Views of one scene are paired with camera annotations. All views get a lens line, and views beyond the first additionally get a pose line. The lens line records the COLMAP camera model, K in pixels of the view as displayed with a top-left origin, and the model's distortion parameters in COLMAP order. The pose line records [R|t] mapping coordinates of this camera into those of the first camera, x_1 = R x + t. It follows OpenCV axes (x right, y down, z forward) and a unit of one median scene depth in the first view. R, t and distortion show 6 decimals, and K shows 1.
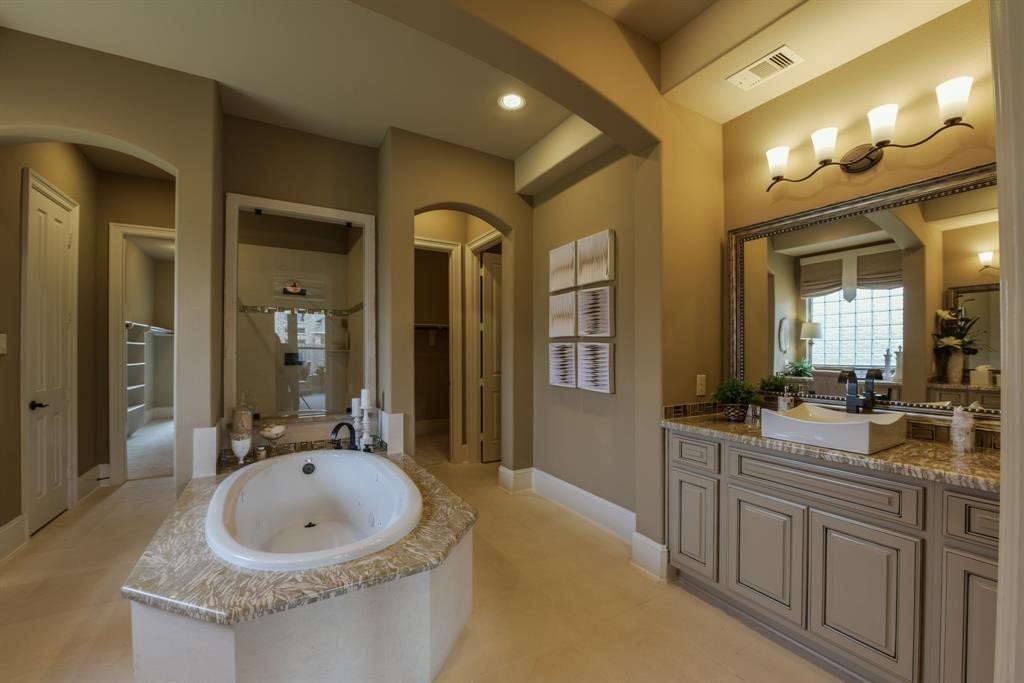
lens RADIAL K [[408.5, 0, 507.7], [0, 408.5, 349.6], [0, 0, 1]] dist [-0.022050, -0.001096]
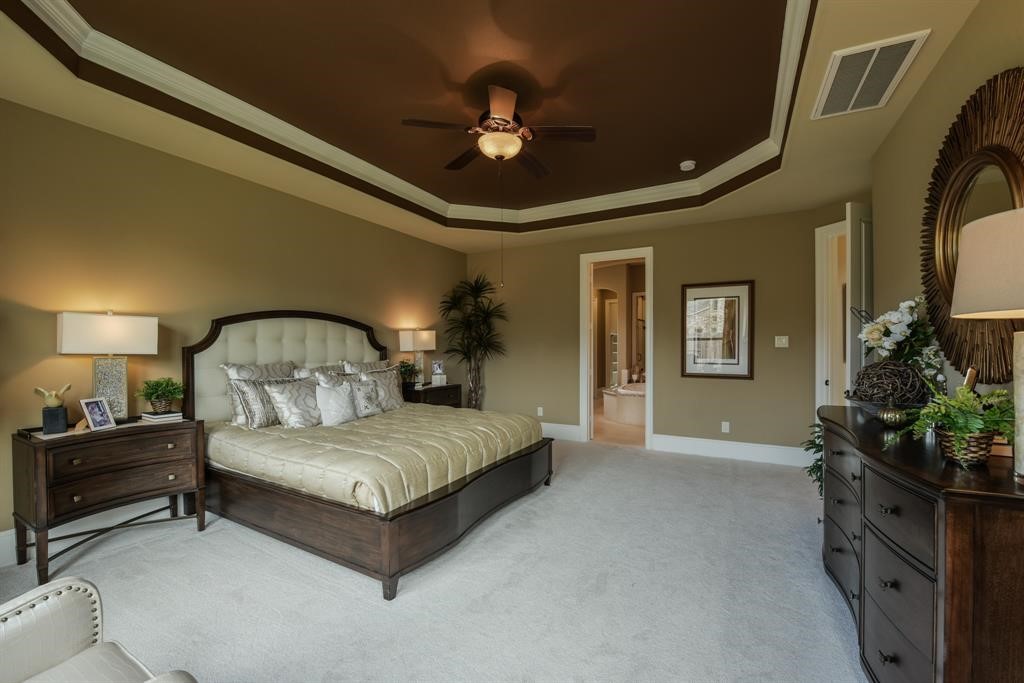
lens RADIAL K [[408.5, 0, 511.5], [0, 408.5, 339.5], [0, 0, 1]] dist [-0.022050, -0.001096]
pose [[0.514734, 0.008744, -0.857305, 1.543210], [0.002741, 0.999926, 0.011844, -0.092874], [0.857346, -0.008446, 0.514672, -1.432817]]
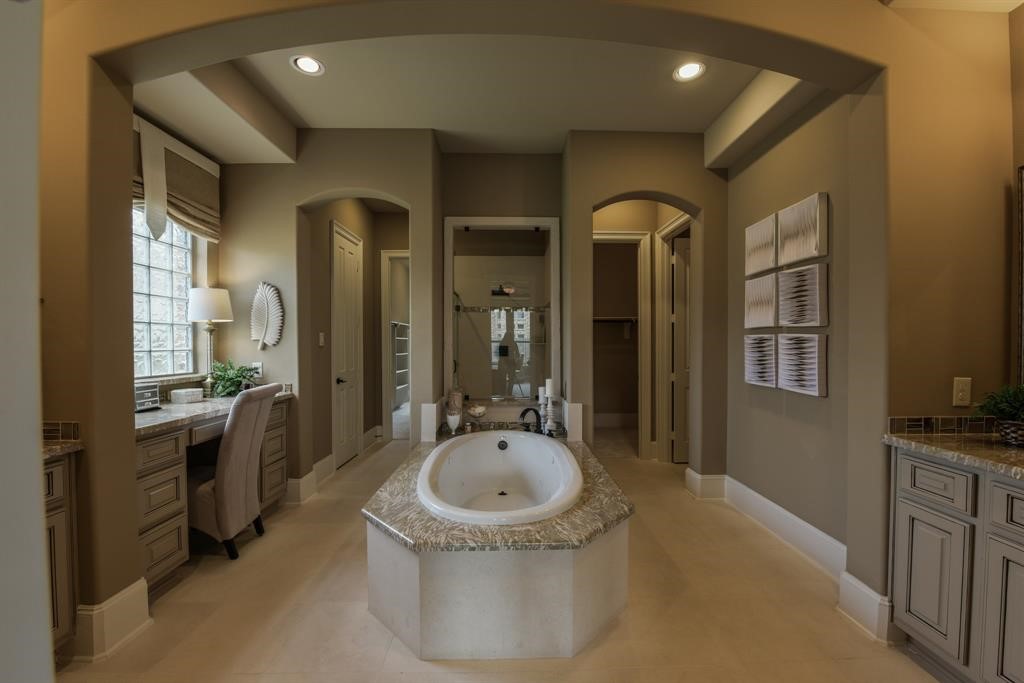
lens RADIAL K [[408.5, 0, 509.5], [0, 408.5, 350.1], [0, 0, 1]] dist [-0.022050, -0.001096]
pose [[0.868085, 0.007704, -0.496356, 0.108956], [0.000804, 0.999856, 0.016924, 0.001501], [0.496415, -0.015090, 0.867954, 0.000963]]
